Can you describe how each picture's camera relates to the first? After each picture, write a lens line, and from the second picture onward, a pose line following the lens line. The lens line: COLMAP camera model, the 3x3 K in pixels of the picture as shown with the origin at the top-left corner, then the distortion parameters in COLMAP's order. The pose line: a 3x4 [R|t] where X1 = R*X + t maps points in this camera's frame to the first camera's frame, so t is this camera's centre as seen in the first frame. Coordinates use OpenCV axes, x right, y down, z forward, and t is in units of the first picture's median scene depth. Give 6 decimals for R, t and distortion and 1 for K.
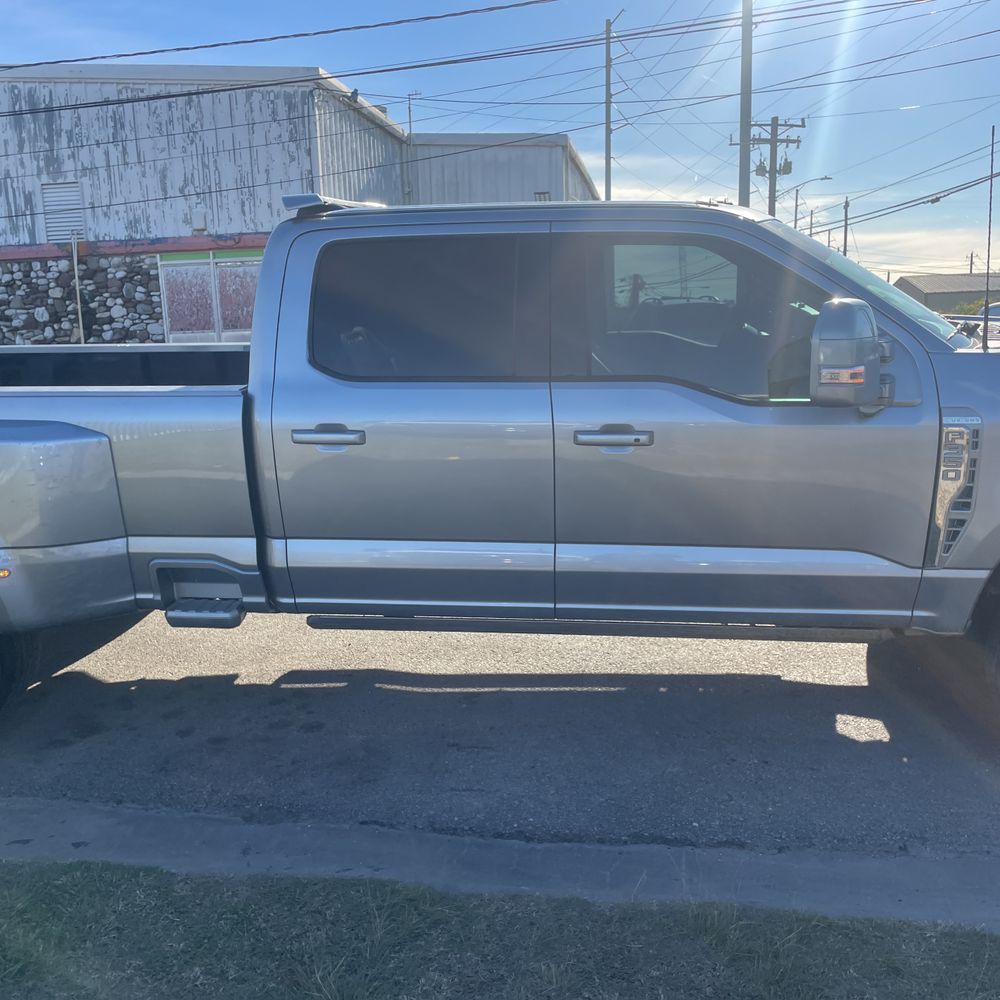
lens RADIAL K [[995.6, 0, 491.8], [0, 995.6, 509.7], [0, 0, 1]] dist [0.097304, -0.132116]
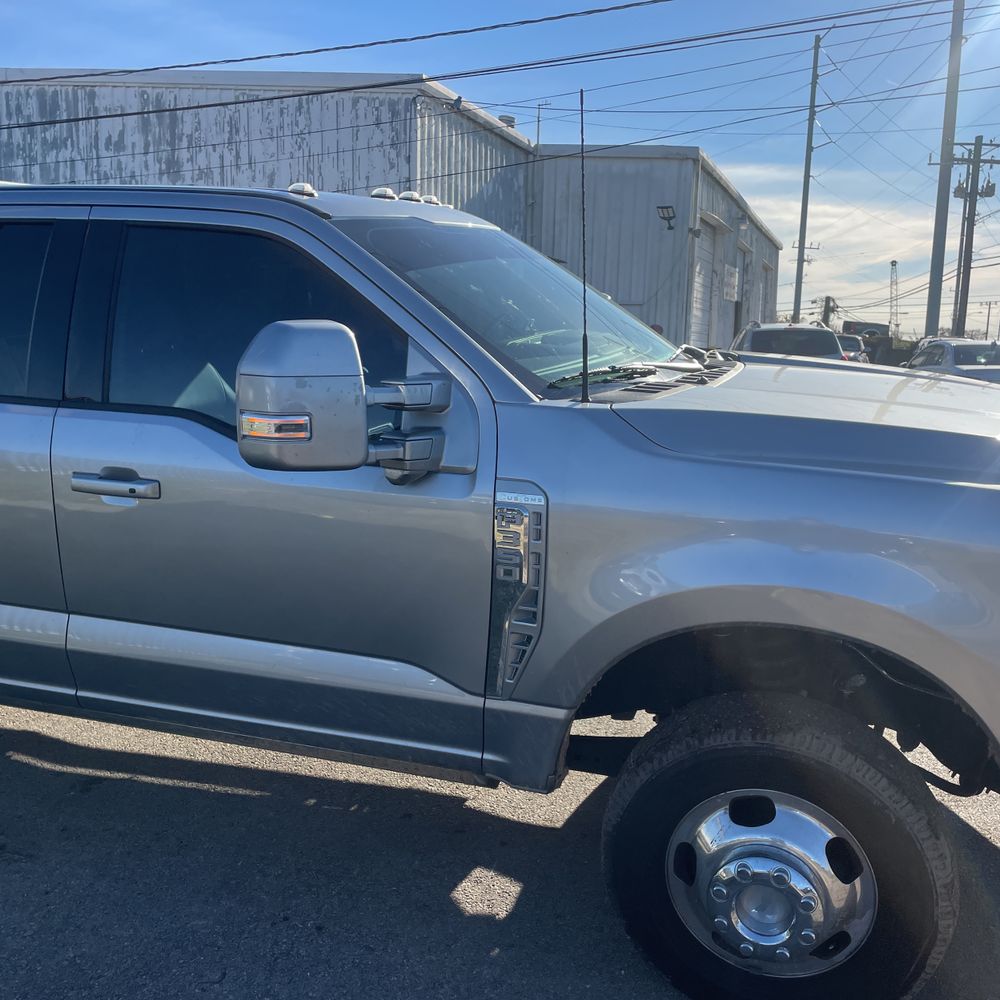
lens RADIAL K [[1000.2, 0, 504.9], [0, 1000.2, 496.8], [0, 0, 1]] dist [0.091292, -0.118513]
pose [[0.983114, 0.074522, -0.167131, 0.097509], [-0.079011, 0.996666, -0.020365, -0.012639], [0.165057, 0.033226, 0.985724, 0.050495]]
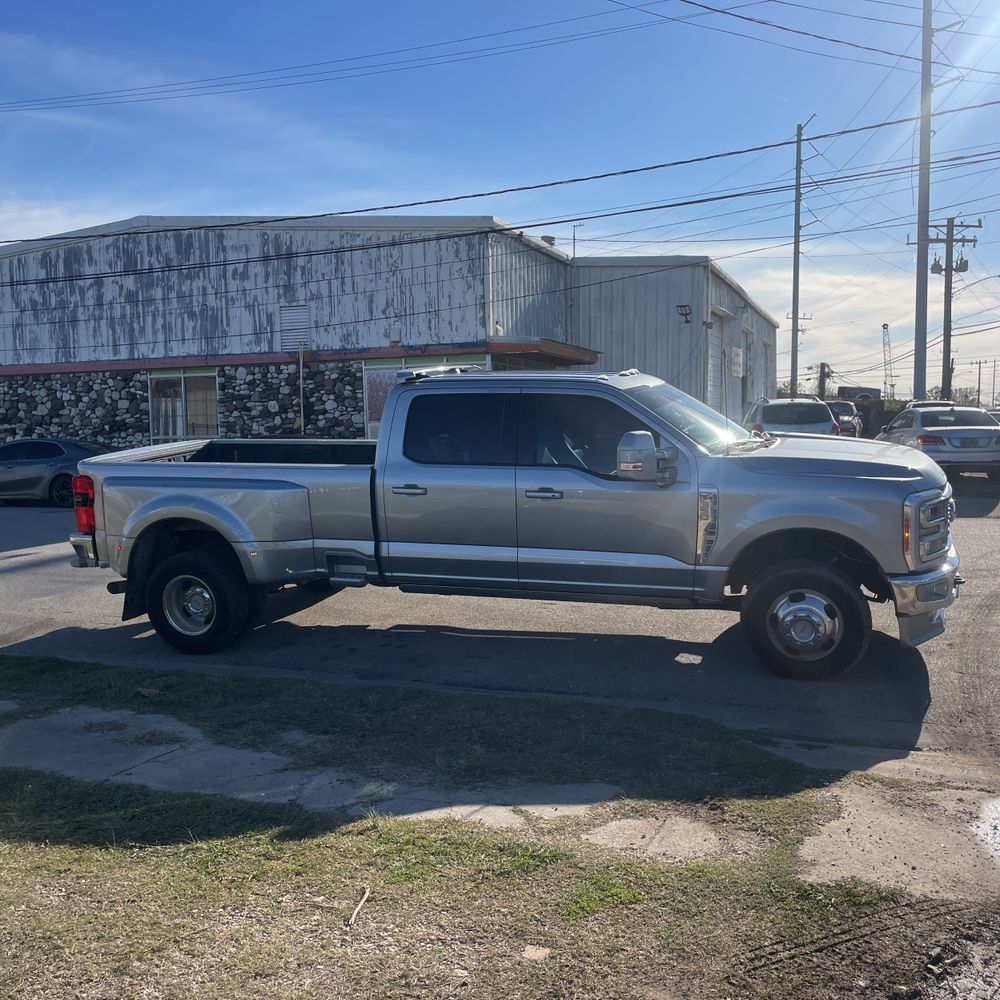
lens RADIAL K [[987.6, 0, 510.7], [0, 987.6, 500.2], [0, 0, 1]] dist [0.109926, -0.156706]
pose [[0.984467, 0.028121, -0.173304, 0.071557], [-0.043717, 0.995262, -0.086843, 0.020599], [0.170041, 0.093071, 0.981032, -0.172202]]
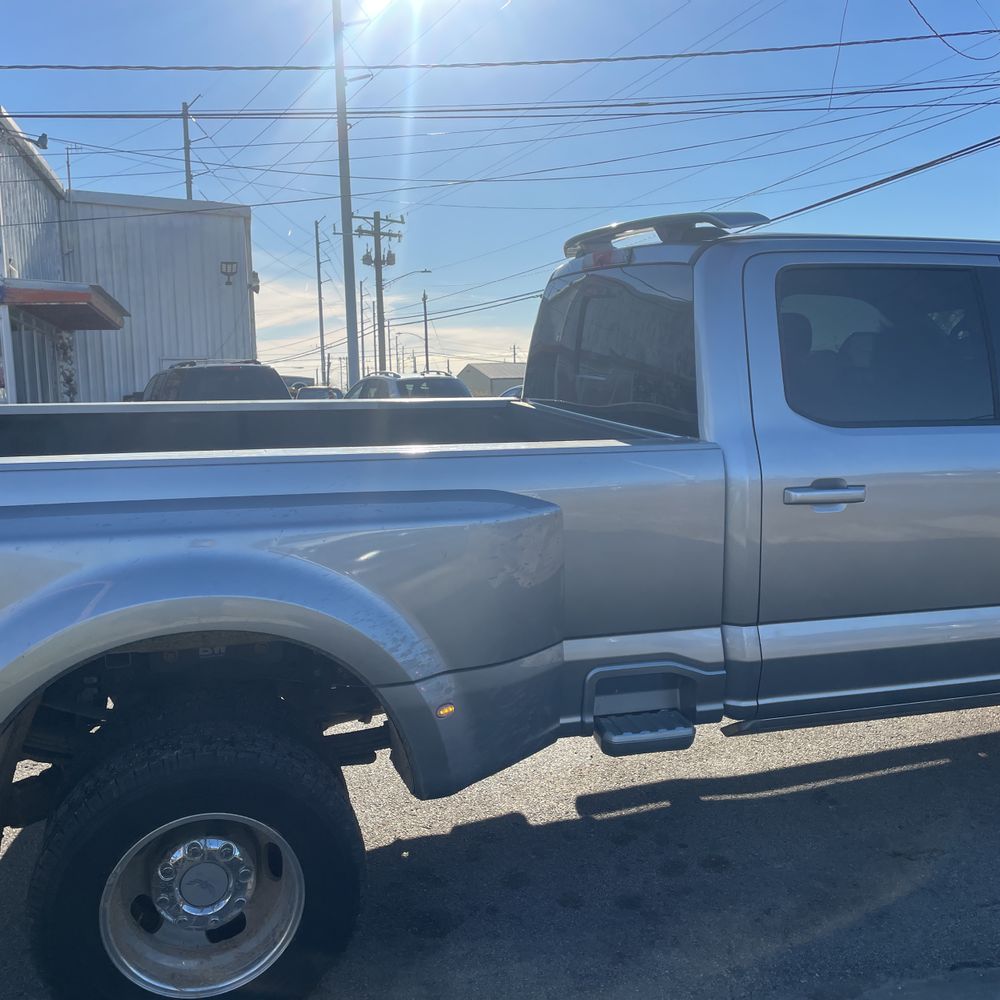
lens RADIAL K [[986.3, 0, 496.3], [0, 986.3, 503.3], [0, 0, 1]] dist [0.088581, -0.110918]
pose [[0.911740, -0.040961, 0.408719, -0.138693], [0.075034, 0.994882, -0.067674, -0.005772], [-0.403855, 0.092369, 0.910148, 0.068270]]
